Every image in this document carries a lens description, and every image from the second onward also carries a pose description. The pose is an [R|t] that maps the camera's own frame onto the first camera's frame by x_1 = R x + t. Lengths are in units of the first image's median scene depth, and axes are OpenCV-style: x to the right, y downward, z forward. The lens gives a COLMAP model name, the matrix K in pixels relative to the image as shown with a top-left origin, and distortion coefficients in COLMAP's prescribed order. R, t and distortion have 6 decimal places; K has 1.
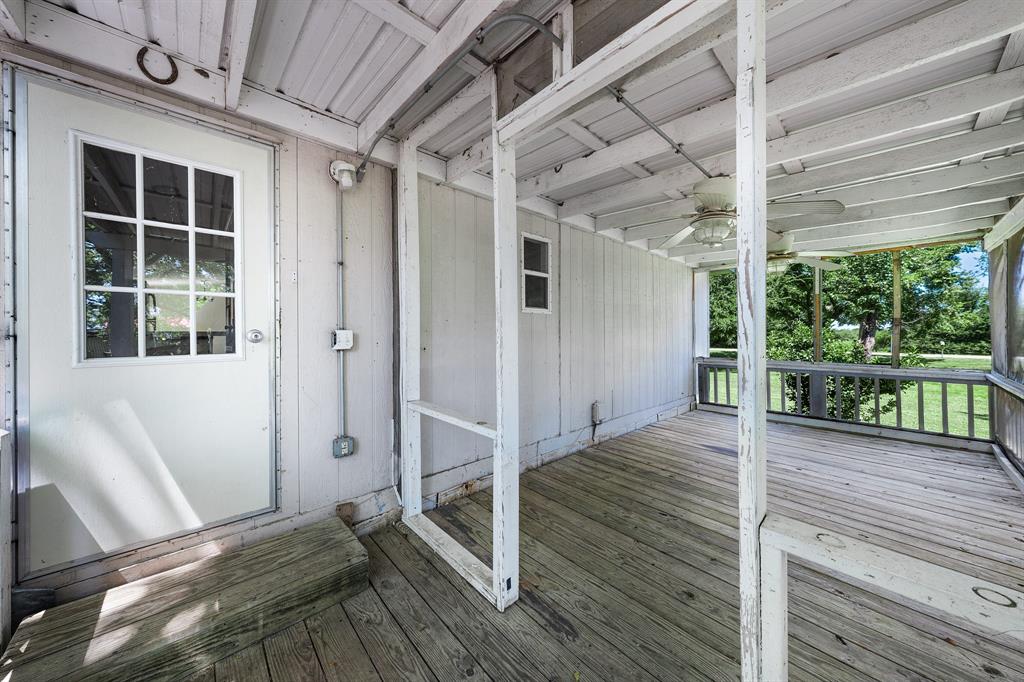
lens RADIAL K [[347.6, 0, 515.2], [0, 347.6, 336.7], [0, 0, 1]] dist [0.000922, 0.000133]
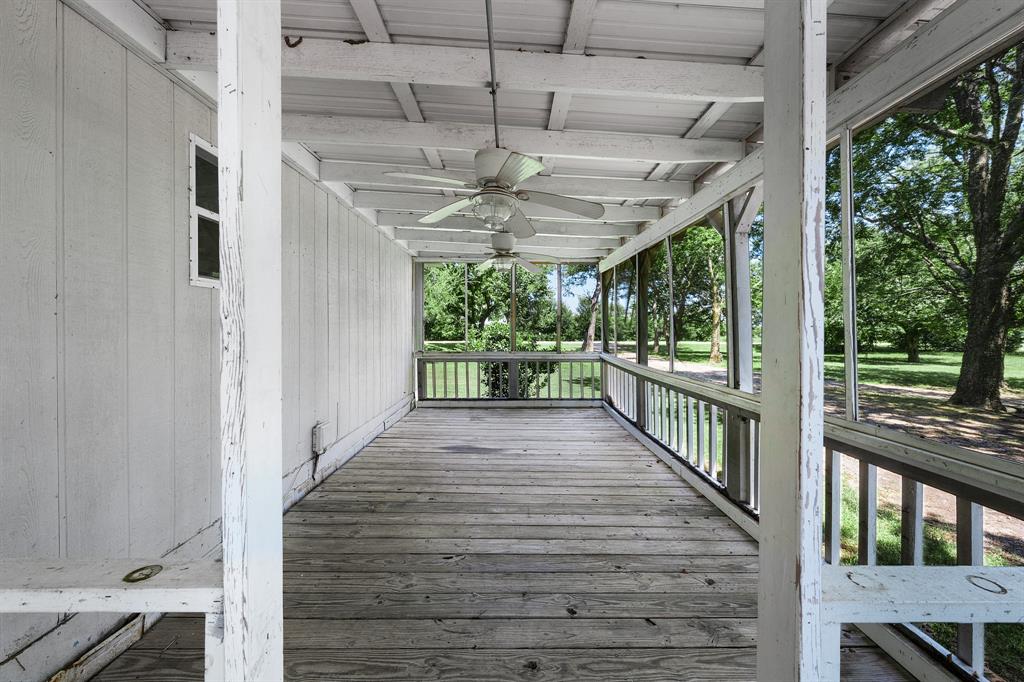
lens RADIAL K [[366.0, 0, 515.5], [0, 366.0, 328.0], [0, 0, 1]] dist [-0.002128, -0.000051]
pose [[0.663322, 0.002747, 0.748329, -0.058202], [0.001037, 0.999989, -0.004590, -0.000619], [-0.748334, 0.003820, 0.663311, 0.222104]]
